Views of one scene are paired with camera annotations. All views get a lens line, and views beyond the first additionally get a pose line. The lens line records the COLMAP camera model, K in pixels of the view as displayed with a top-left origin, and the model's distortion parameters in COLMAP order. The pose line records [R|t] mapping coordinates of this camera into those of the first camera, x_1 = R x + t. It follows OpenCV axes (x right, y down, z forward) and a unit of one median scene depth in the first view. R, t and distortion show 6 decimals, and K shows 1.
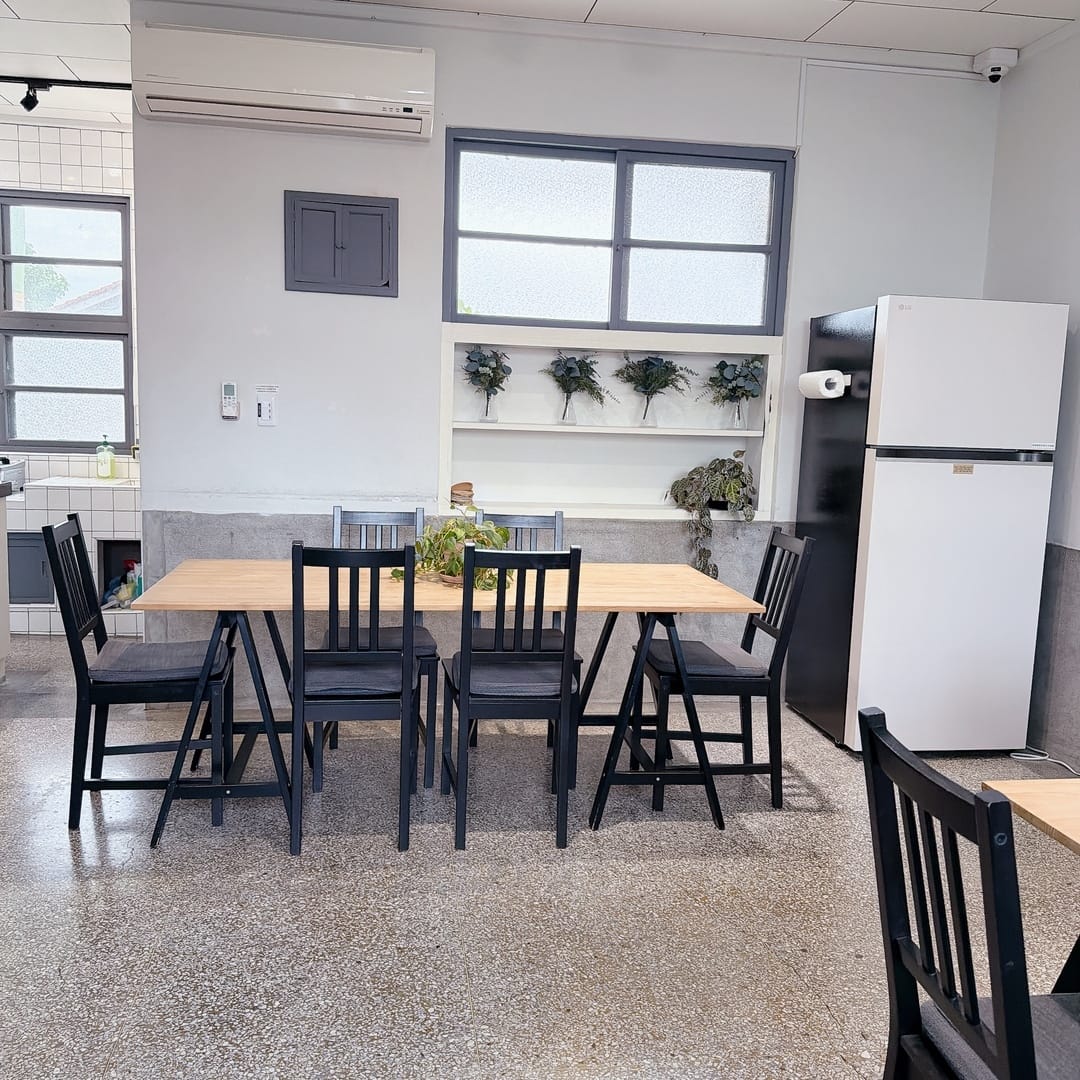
lens RADIAL K [[1036.7, 0, 537.1], [0, 1036.7, 541.5], [0, 0, 1]] dist [0.010629, 0.000000]
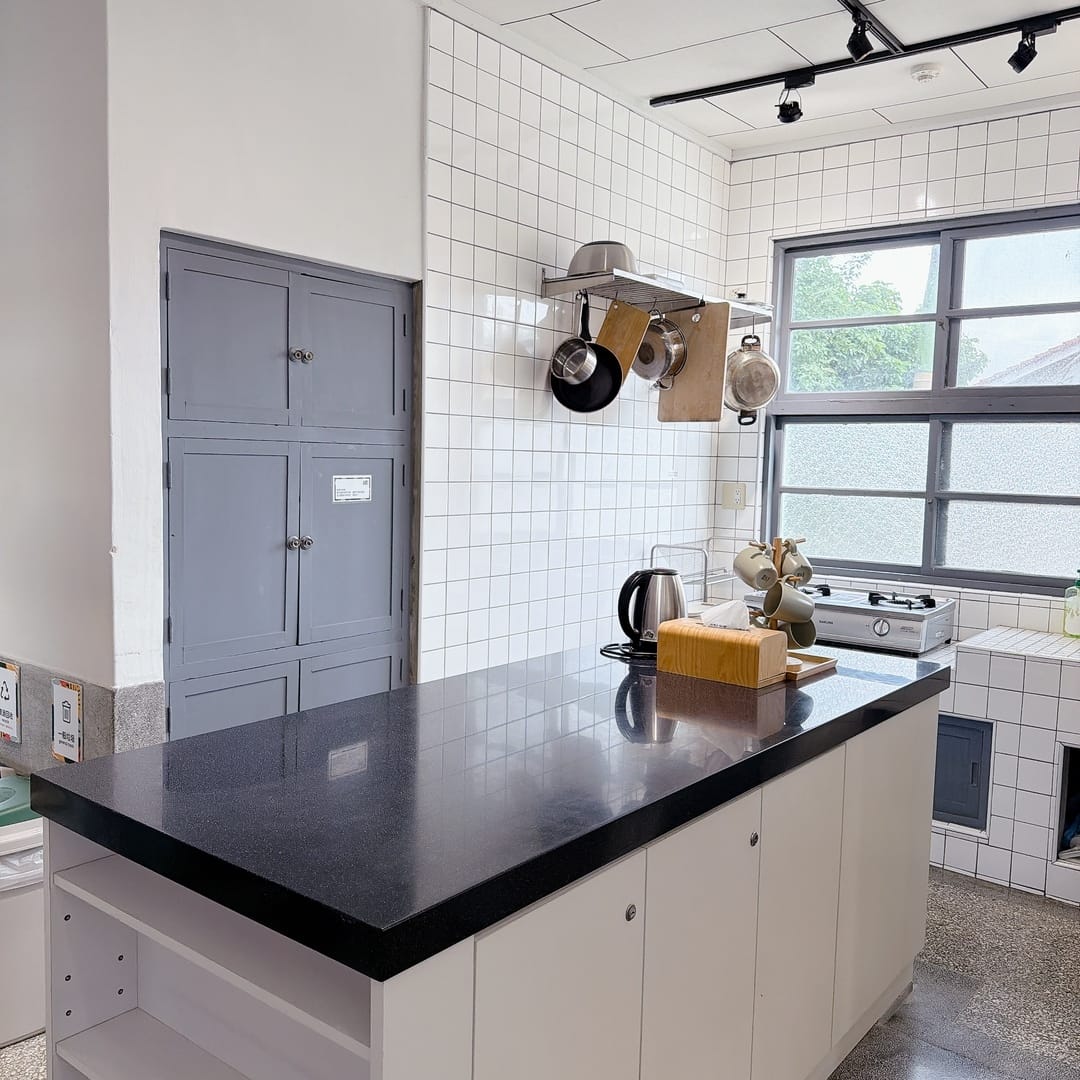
lens RADIAL K [[1036.7, 0, 537.9], [0, 1036.7, 540.2], [0, 0, 1]] dist [0.010629, 0.000000]
pose [[0.689682, 0.040980, -0.722952, -0.195930], [-0.099338, 0.994312, -0.038404, -0.066723], [0.717266, 0.098304, 0.689830, 0.336861]]
